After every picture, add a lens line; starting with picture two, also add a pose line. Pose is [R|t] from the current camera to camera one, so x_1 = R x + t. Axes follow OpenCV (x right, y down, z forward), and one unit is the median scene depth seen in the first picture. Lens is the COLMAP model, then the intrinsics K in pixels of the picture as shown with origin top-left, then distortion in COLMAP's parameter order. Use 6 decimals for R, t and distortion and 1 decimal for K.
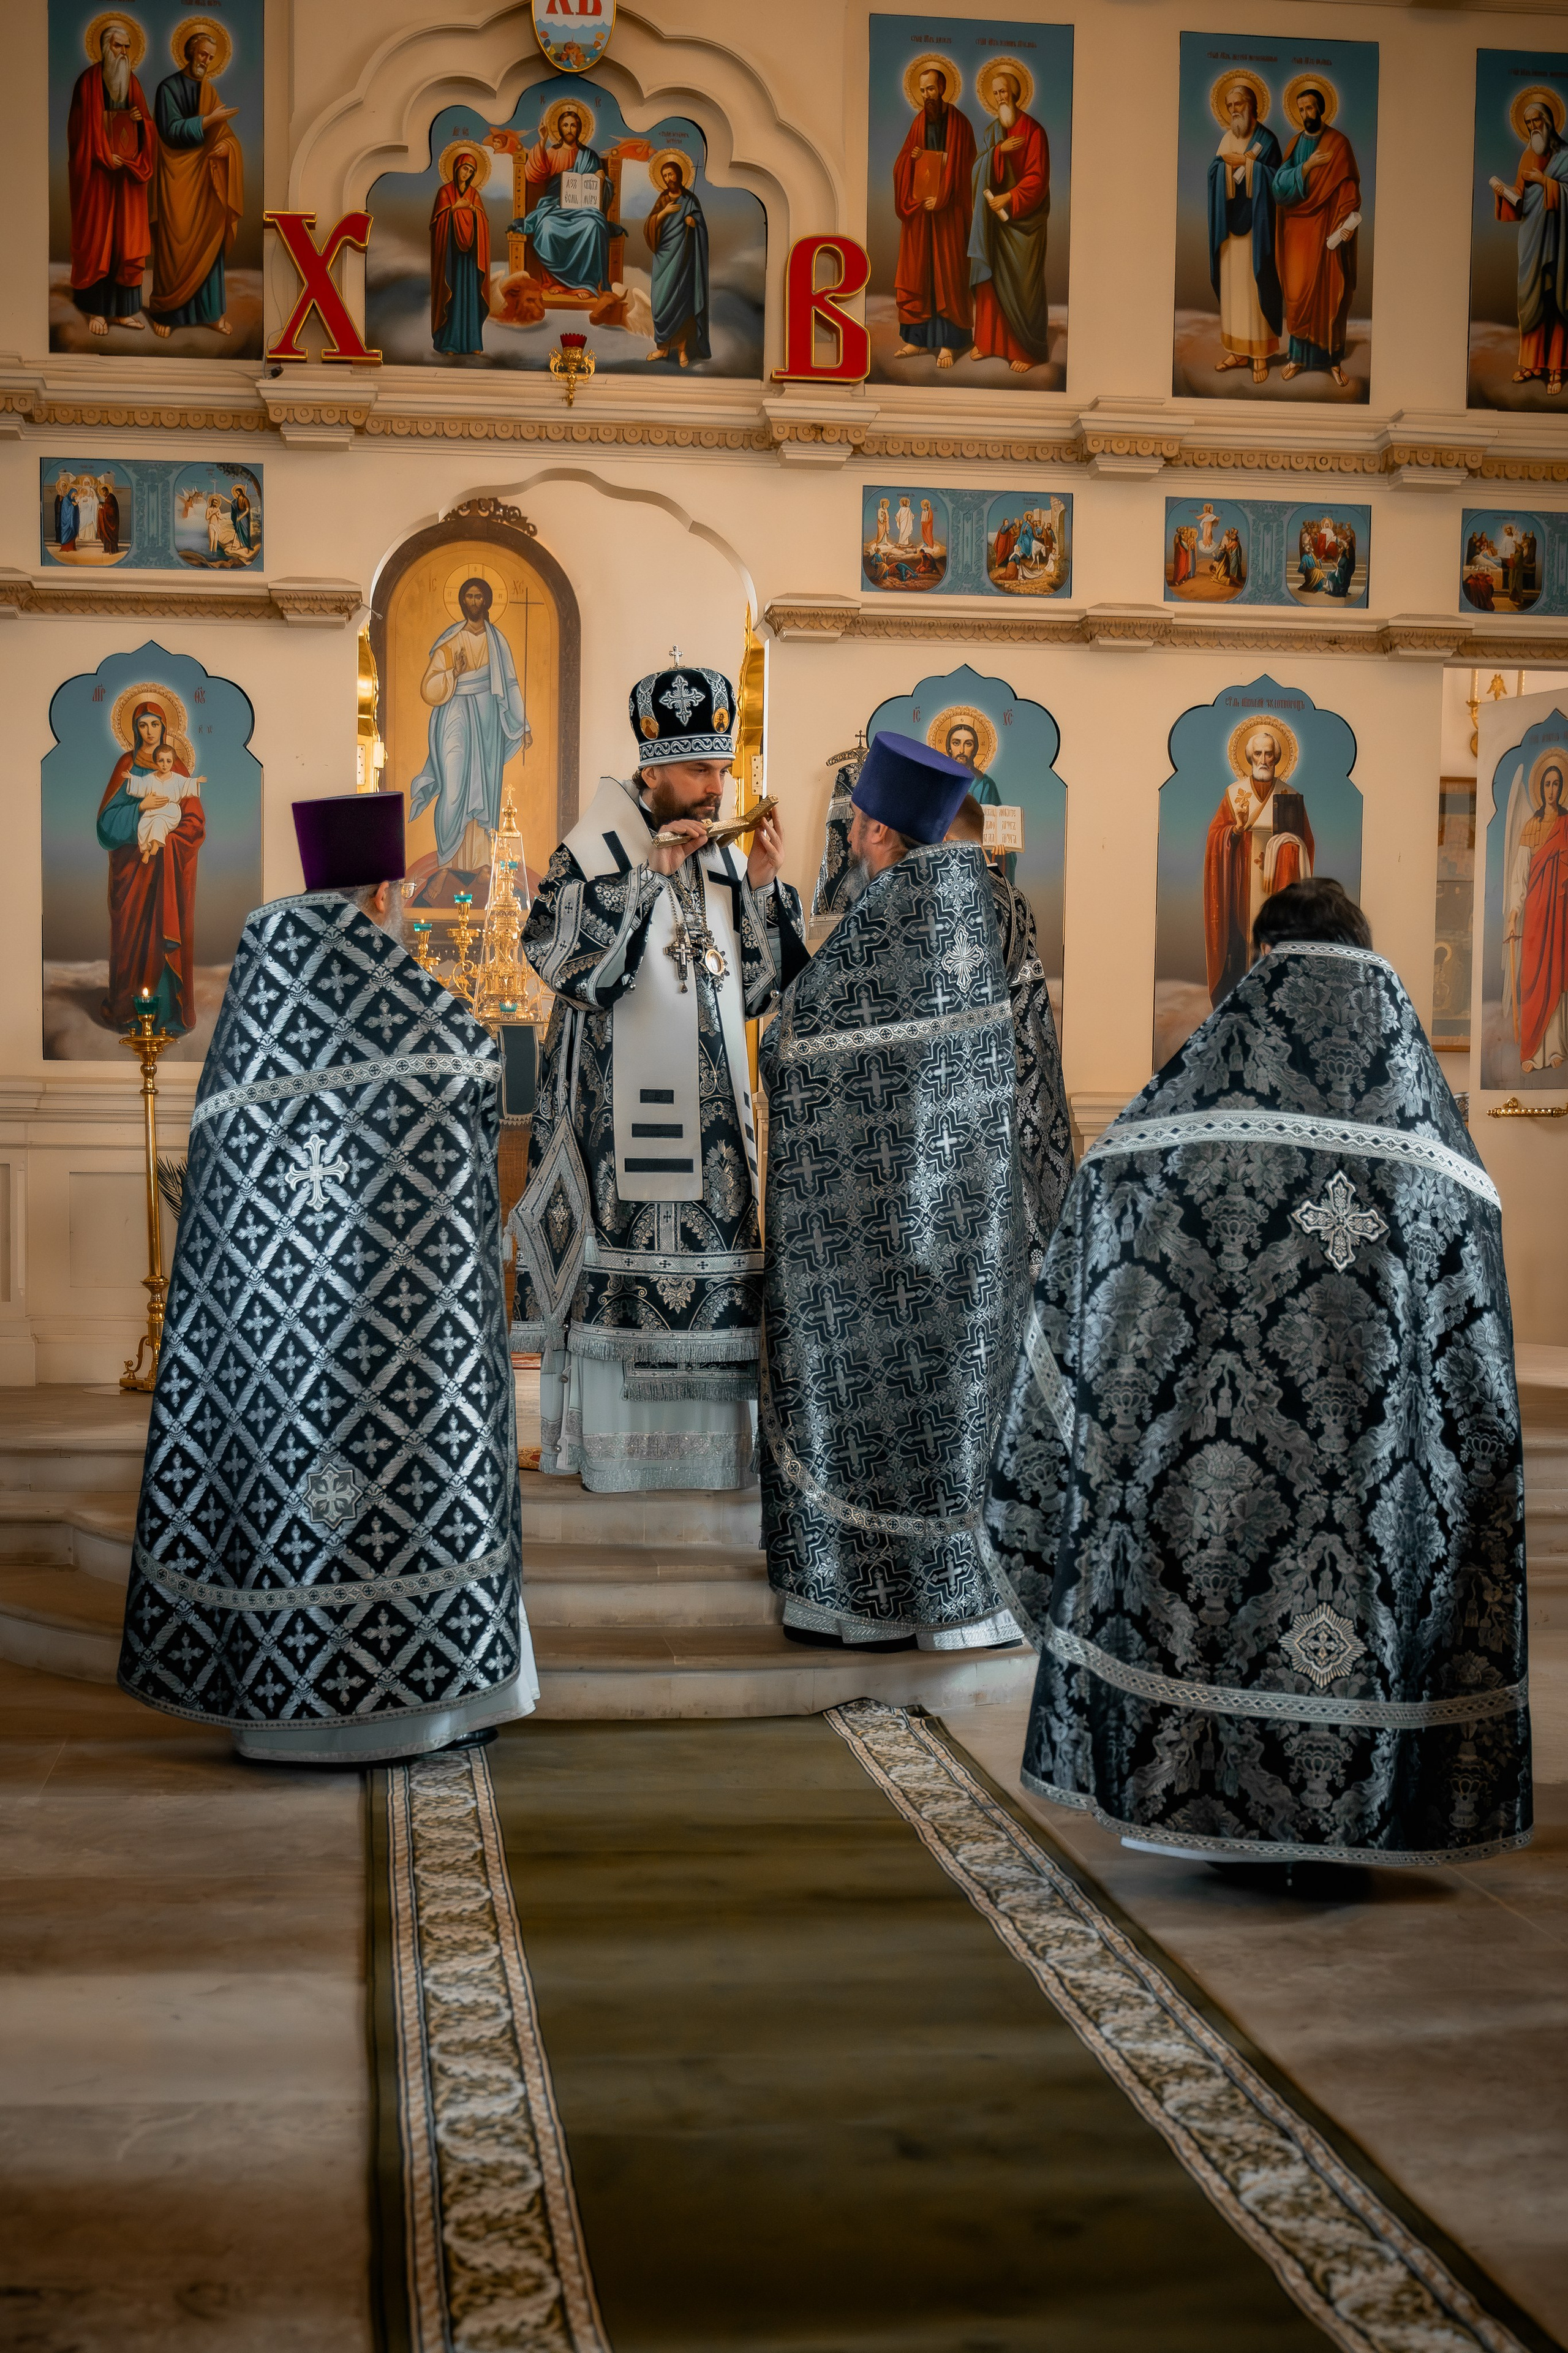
lens RADIAL K [[3072.4, 0, 706.7], [0, 3072.4, 1462.7], [0, 0, 1]] dist [-0.033484, 0.000000]
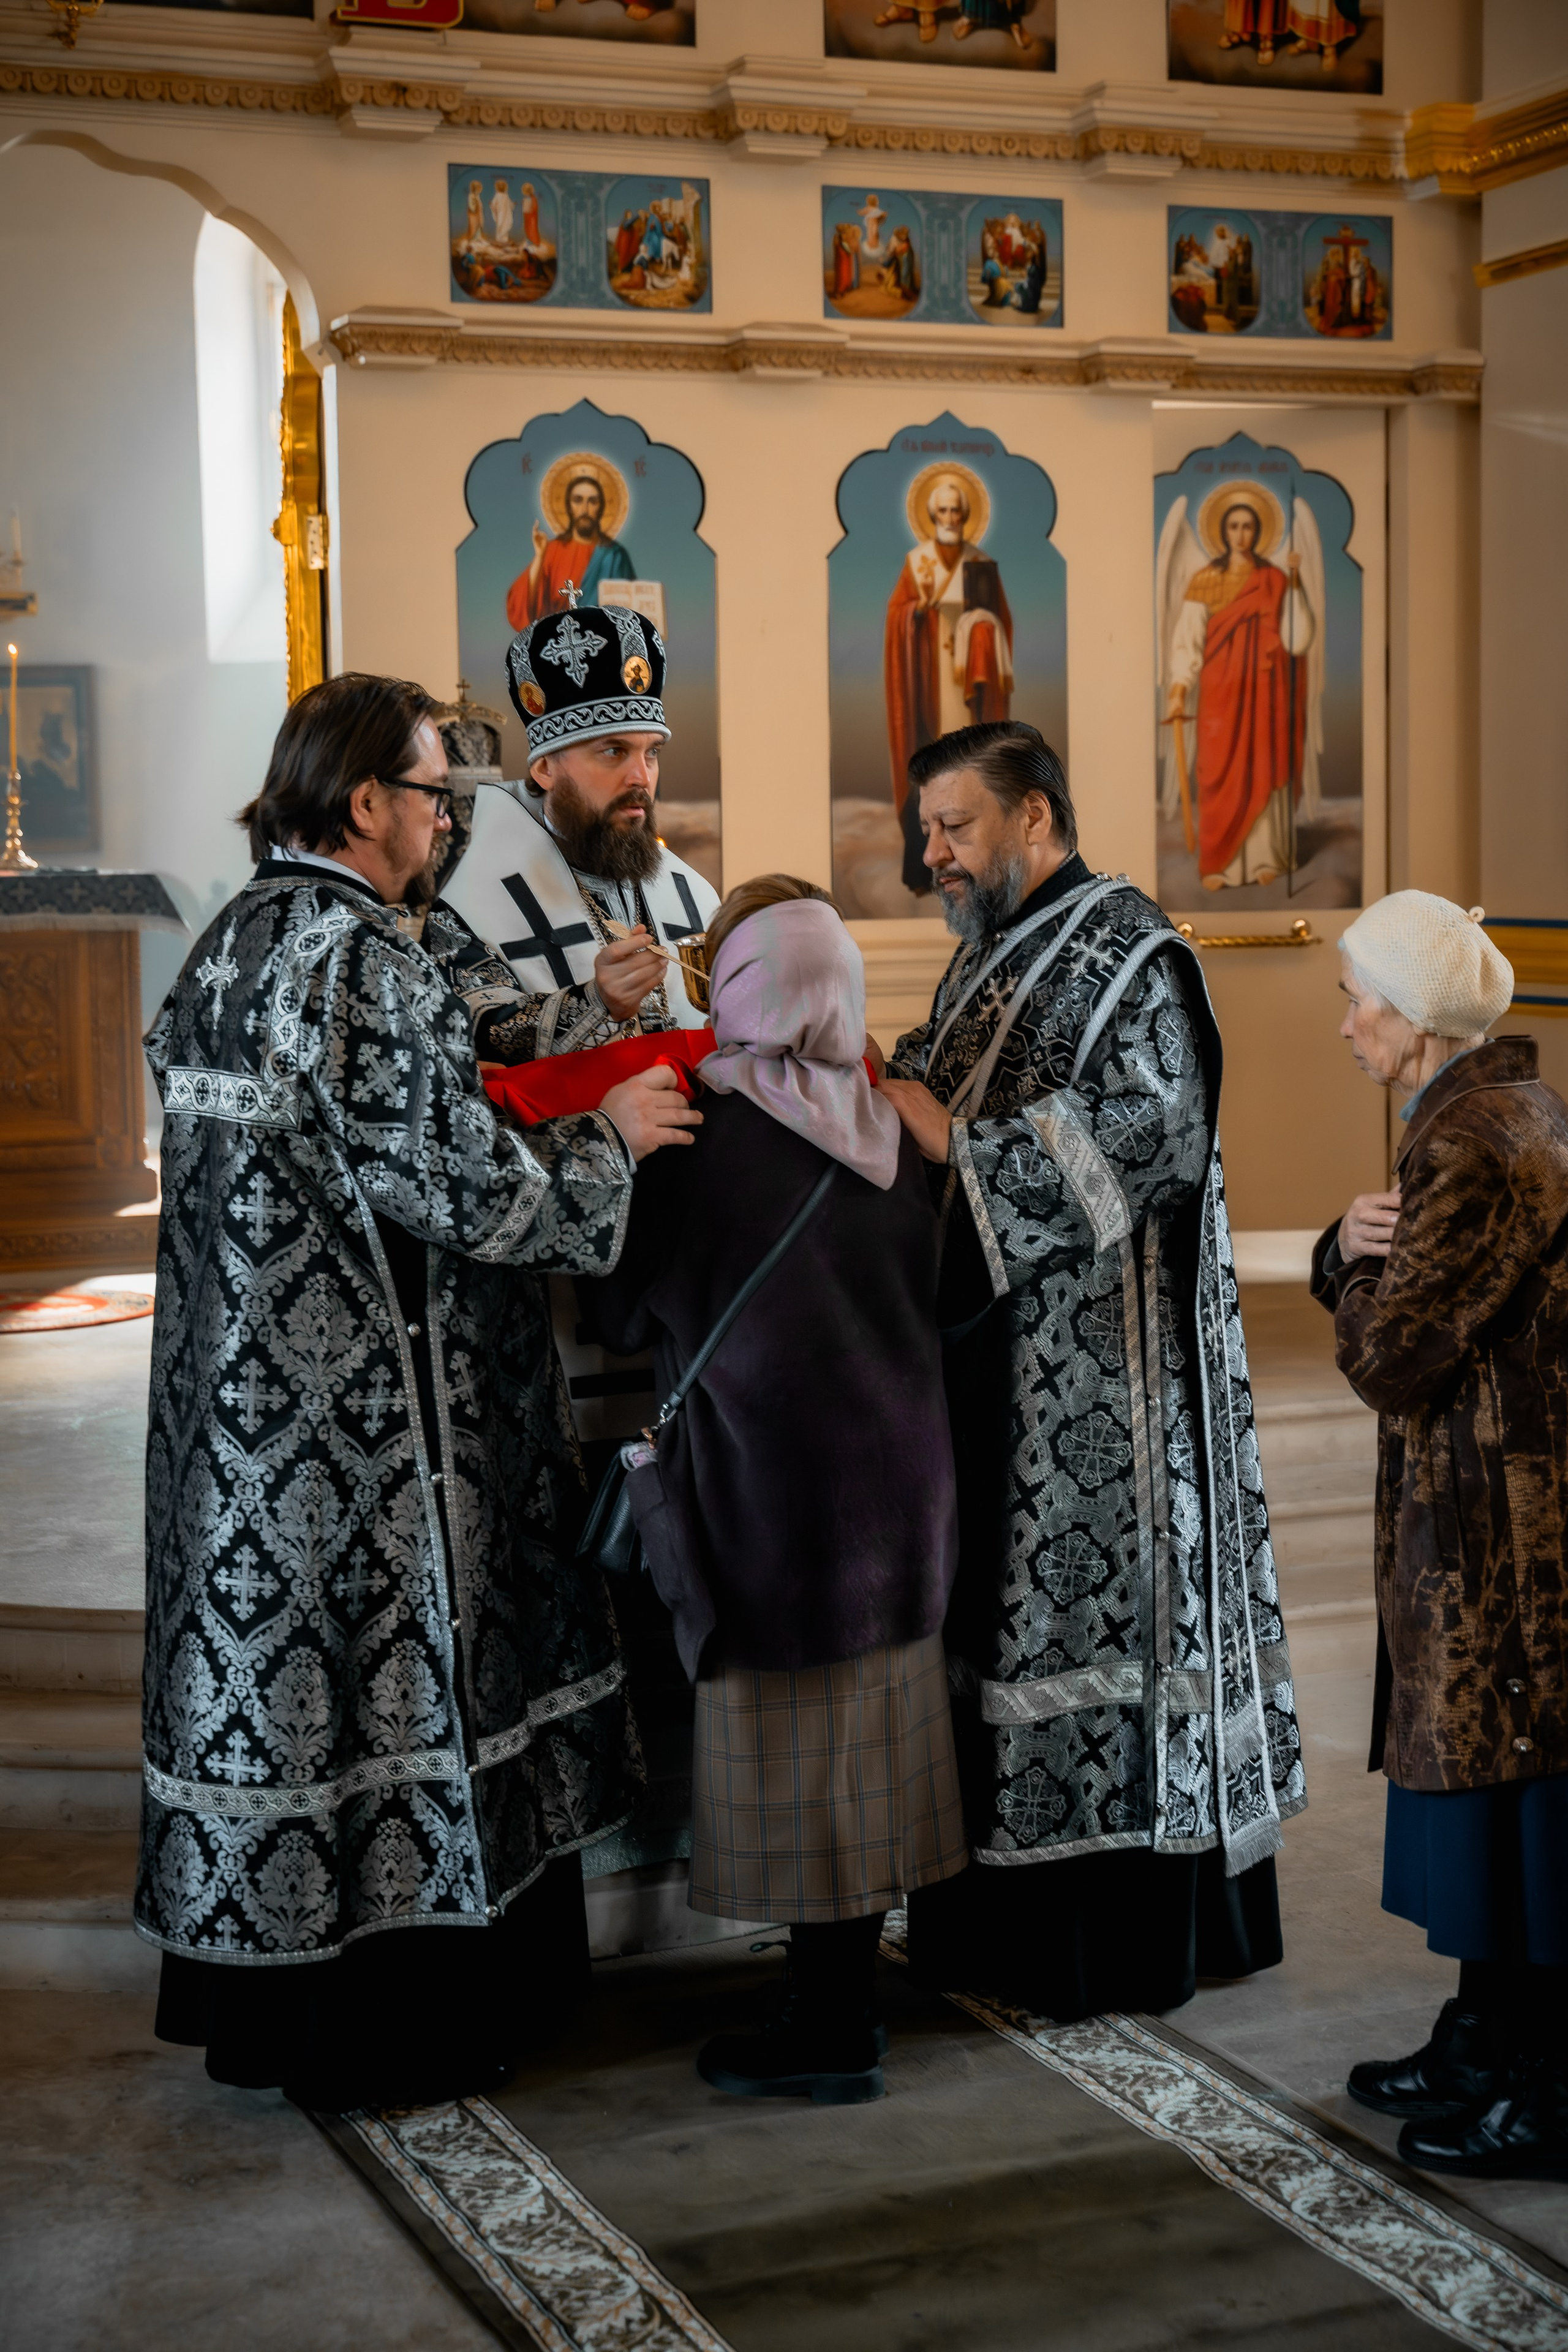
lens RADIAL K [[3588.0, 0, 756.5], [0, 3588.0, 1176.3], [0, 0, 1]] dist [0.016296, 0.000000]
pose [[0.961092, -0.052716, 0.271153, -0.131131], [0.056168, 0.998409, -0.004981, -0.058708], [-0.270459, 0.020017, 0.962523, 0.123571]]
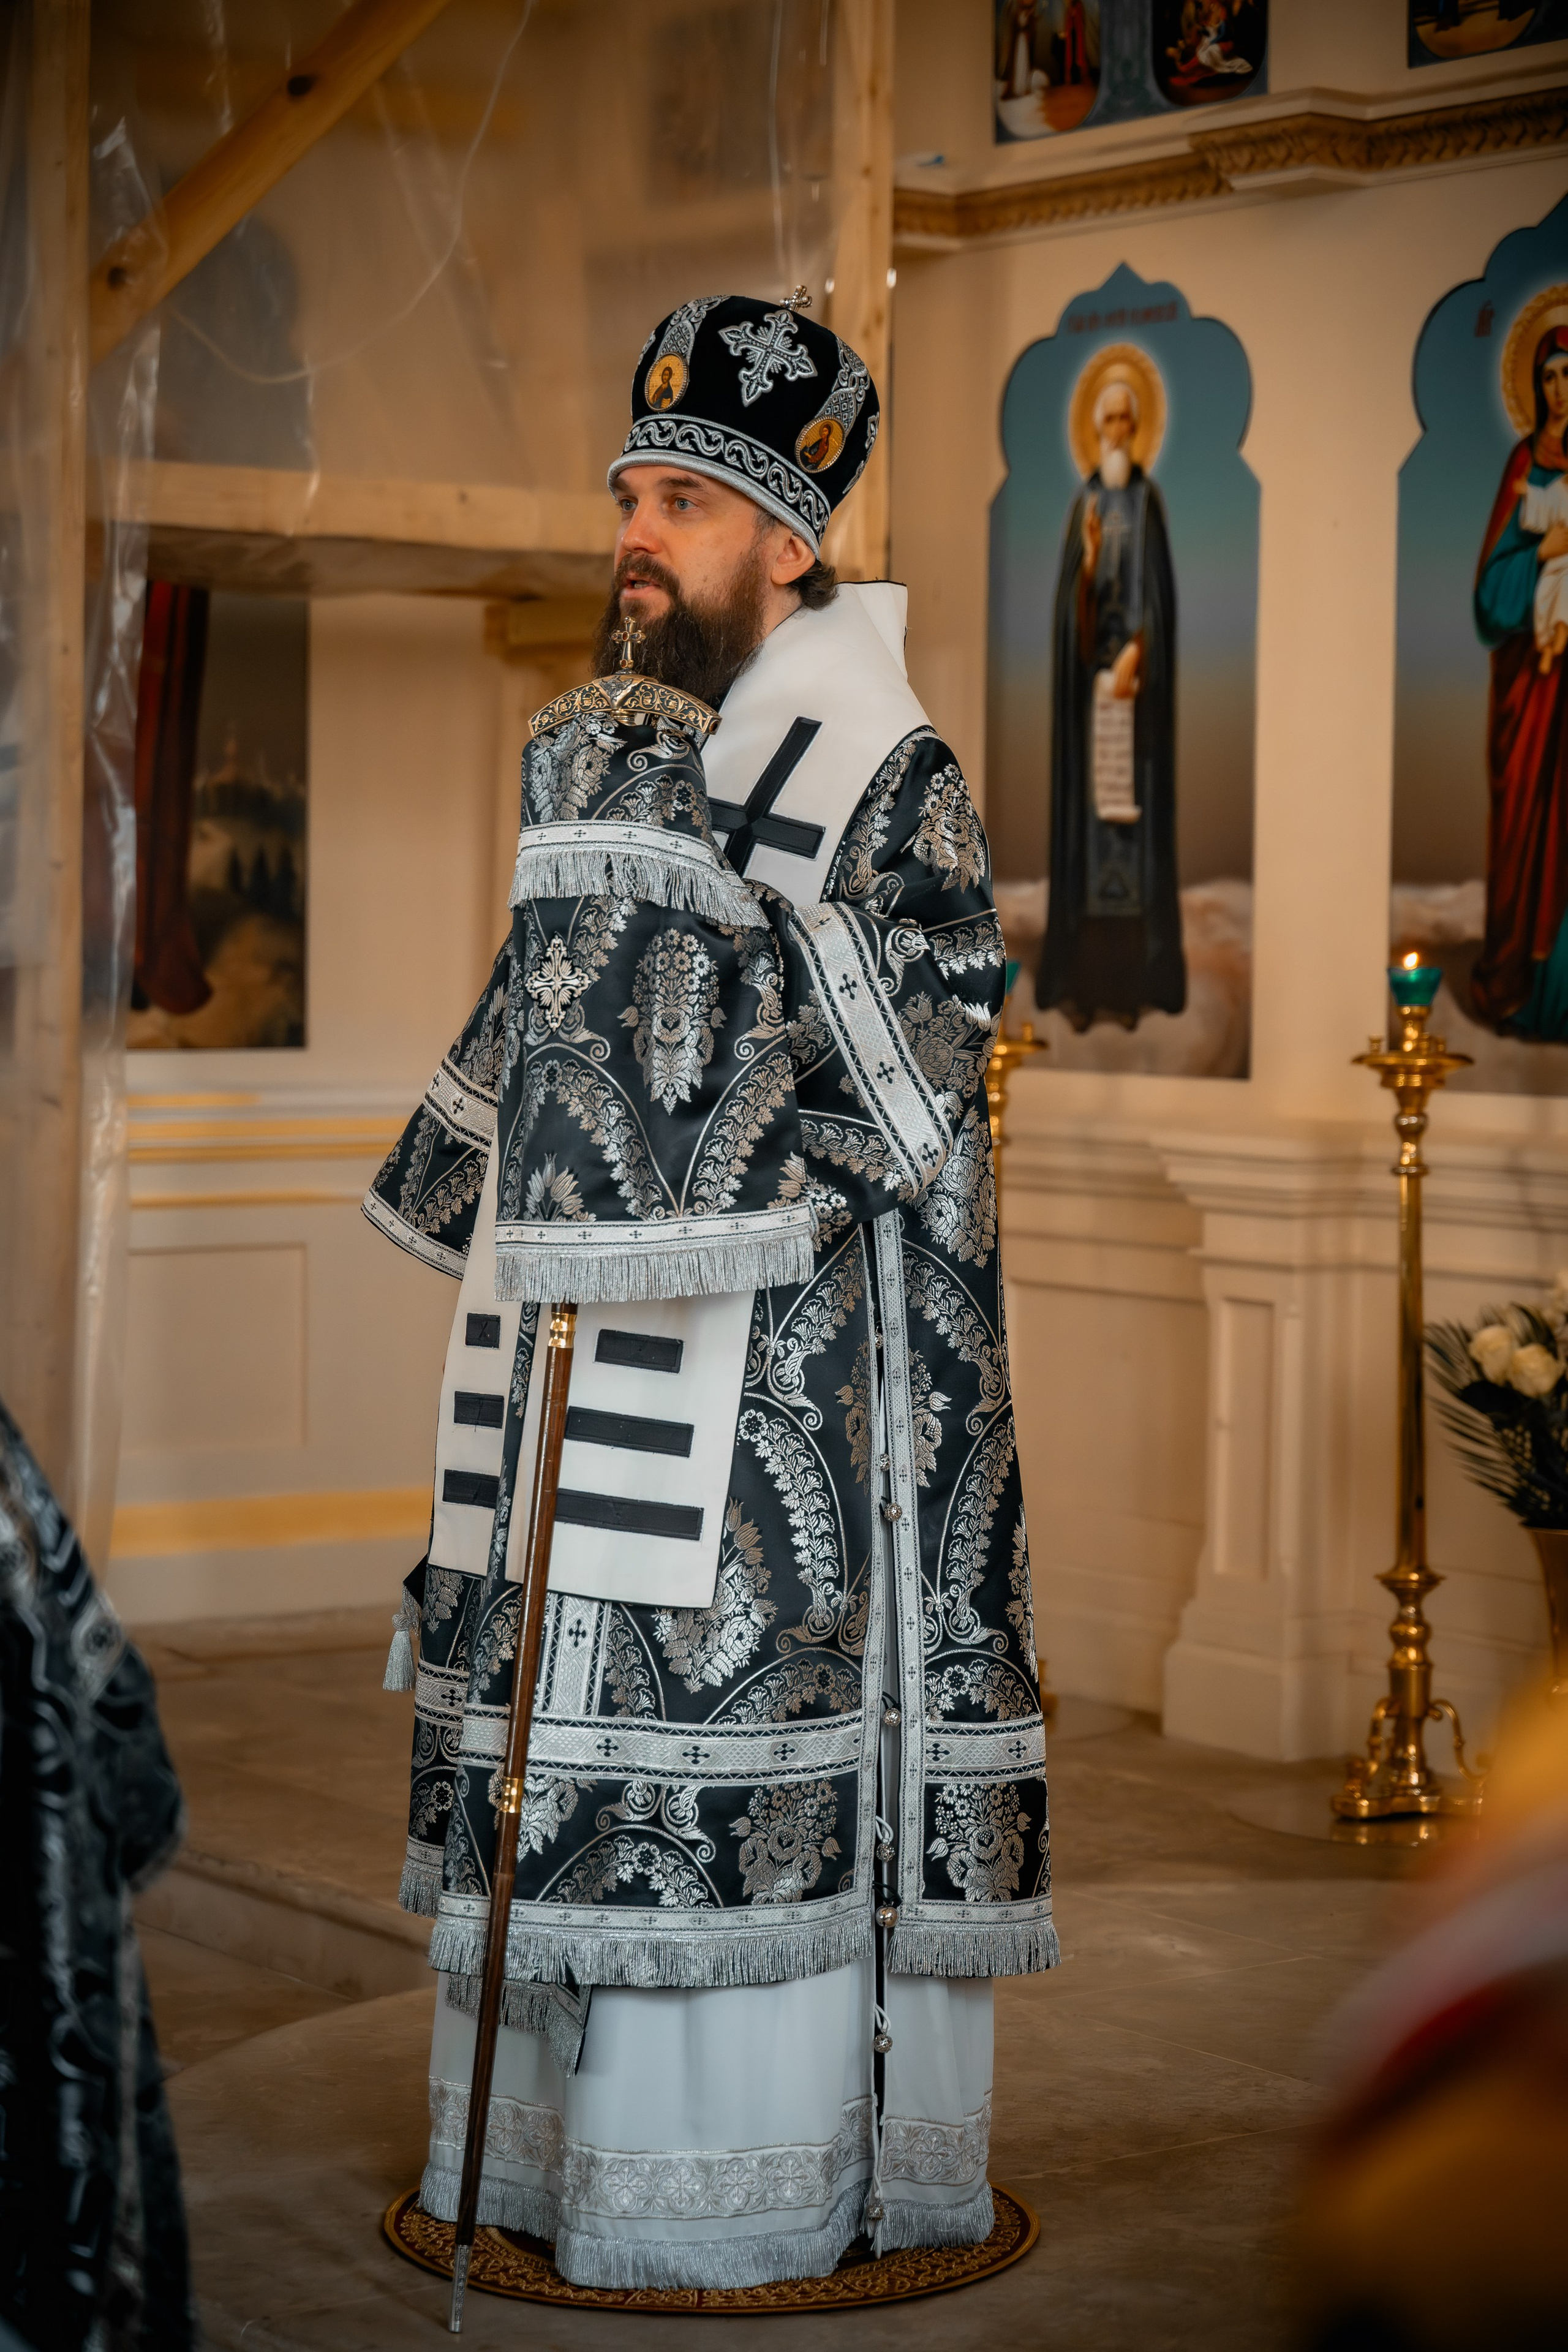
lens RADIAL K [[4865.0, 0, 785.3], [0, 4865.0, 1175.0], [0, 0, 1]] dist [0.048505, 0.000000]
pose [[0.503428, 0.042923, -0.862971, 0.393649], [-0.089000, 0.996029, -0.002379, -0.106531], [0.859441, 0.078002, 0.505248, 0.527857]]
